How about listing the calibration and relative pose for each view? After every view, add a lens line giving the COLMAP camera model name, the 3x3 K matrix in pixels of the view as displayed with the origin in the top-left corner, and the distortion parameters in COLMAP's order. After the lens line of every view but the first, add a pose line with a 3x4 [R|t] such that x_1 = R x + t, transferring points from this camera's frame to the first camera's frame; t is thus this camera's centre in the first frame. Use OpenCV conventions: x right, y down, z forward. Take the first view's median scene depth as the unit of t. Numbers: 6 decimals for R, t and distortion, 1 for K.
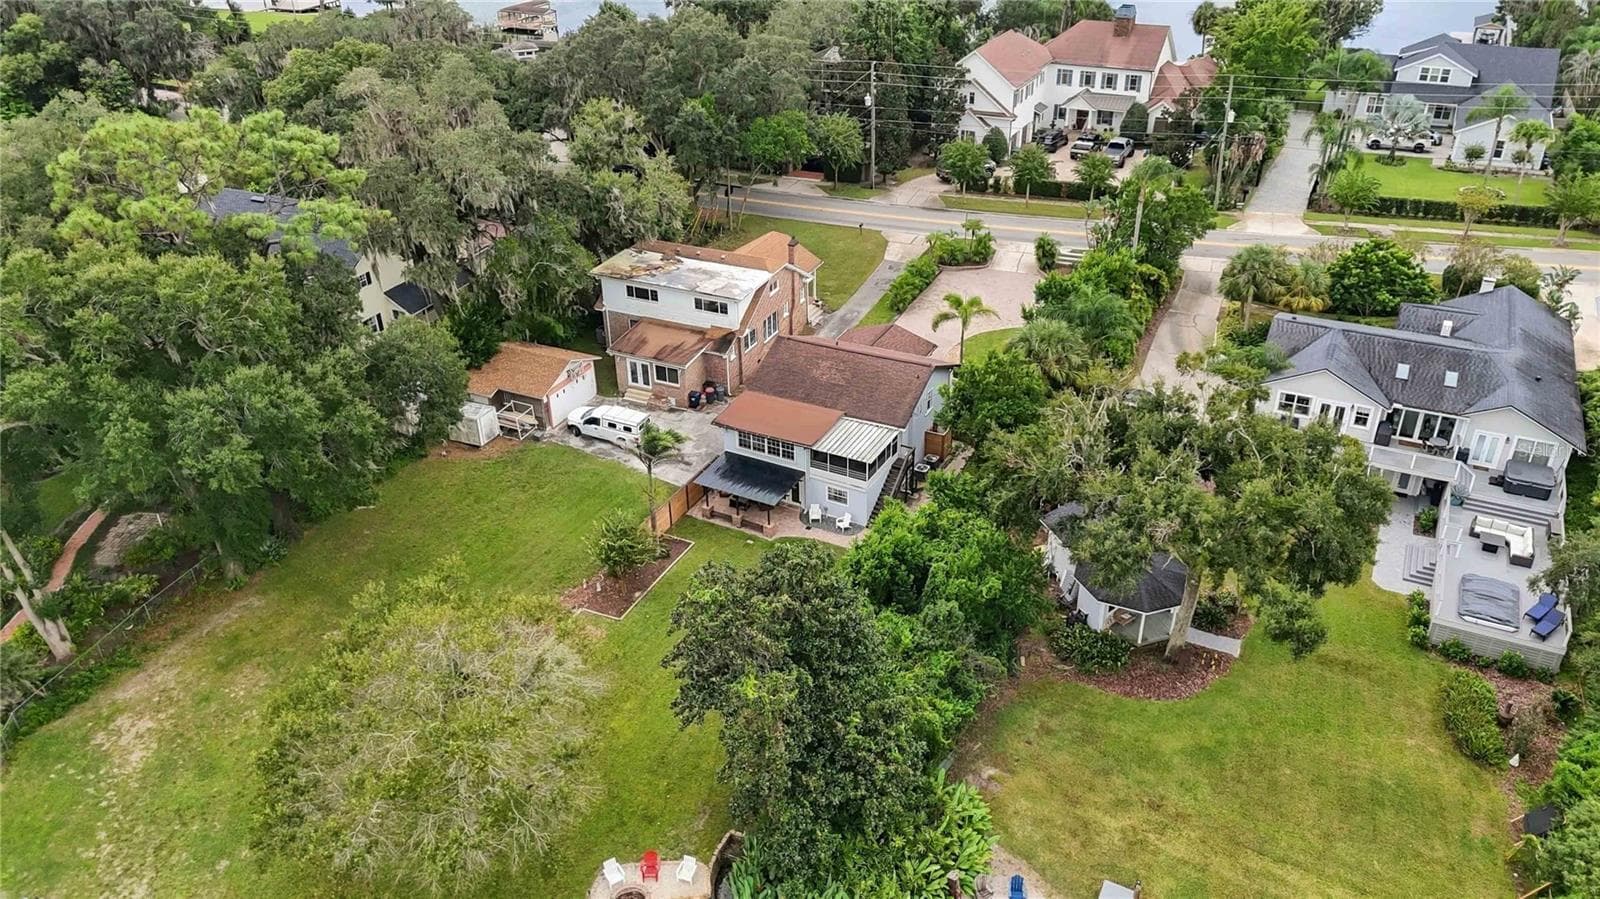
lens RADIAL K [[1184.0, 0, 800.0], [0, 1184.0, 449.5], [0, 0, 1]] dist [0.081362, -0.102363]
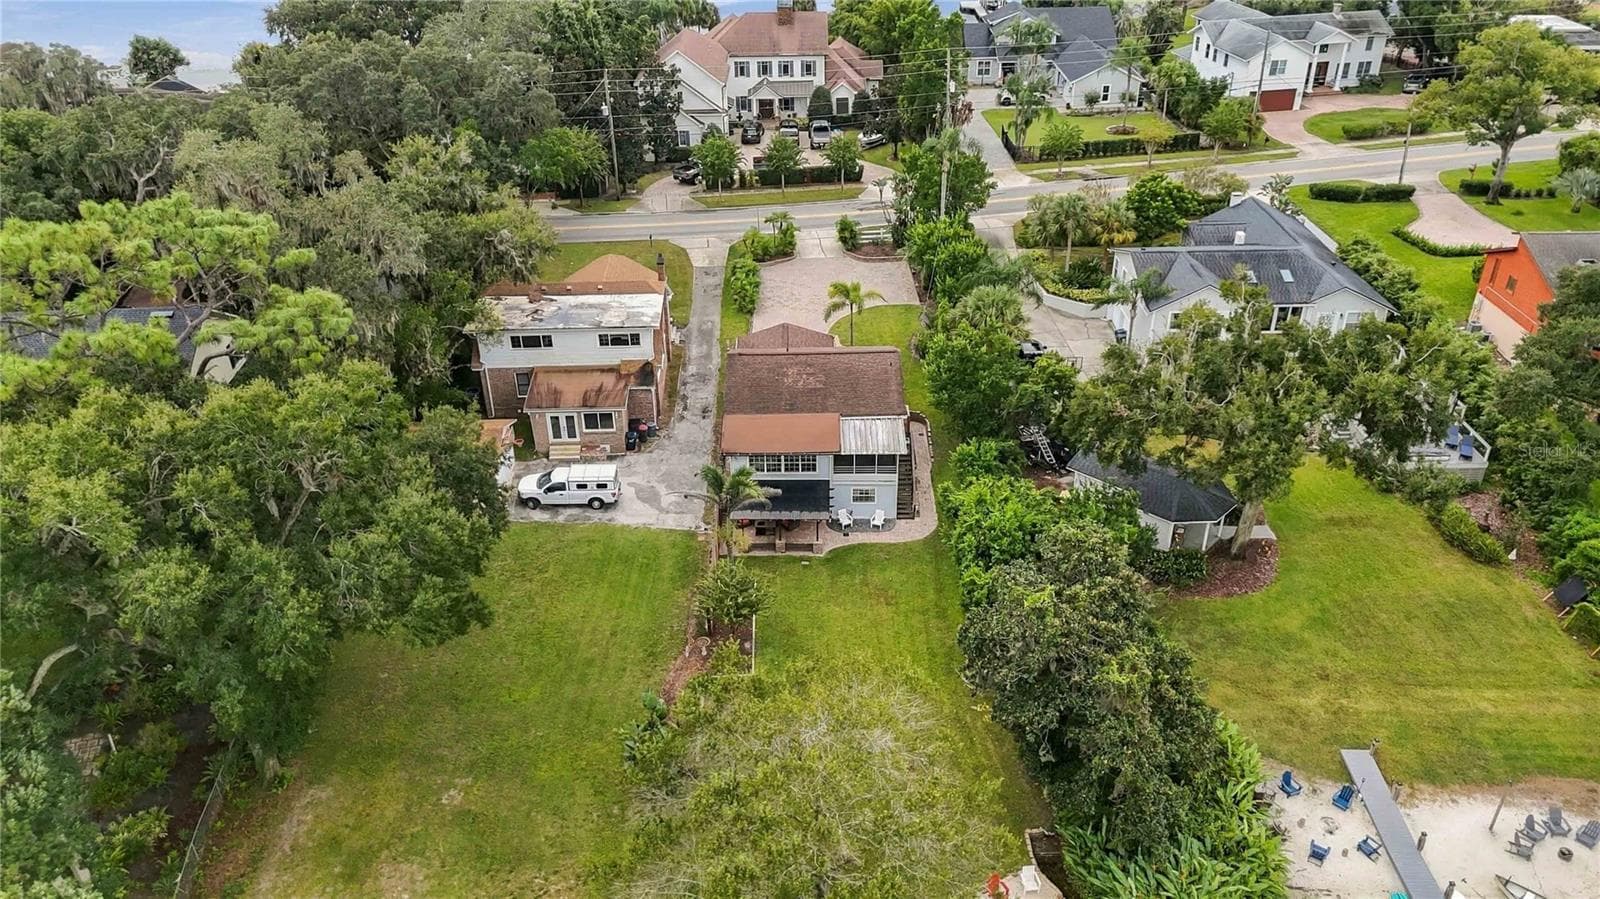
lens RADIAL K [[1184.0, 0, 800.0], [0, 1184.0, 449.5], [0, 0, 1]] dist [0.081362, -0.102363]
pose [[0.887148, -0.228360, 0.401024, -0.343633], [0.229207, 0.972262, 0.046594, -0.048298], [-0.400540, 0.050582, 0.914882, 0.095461]]
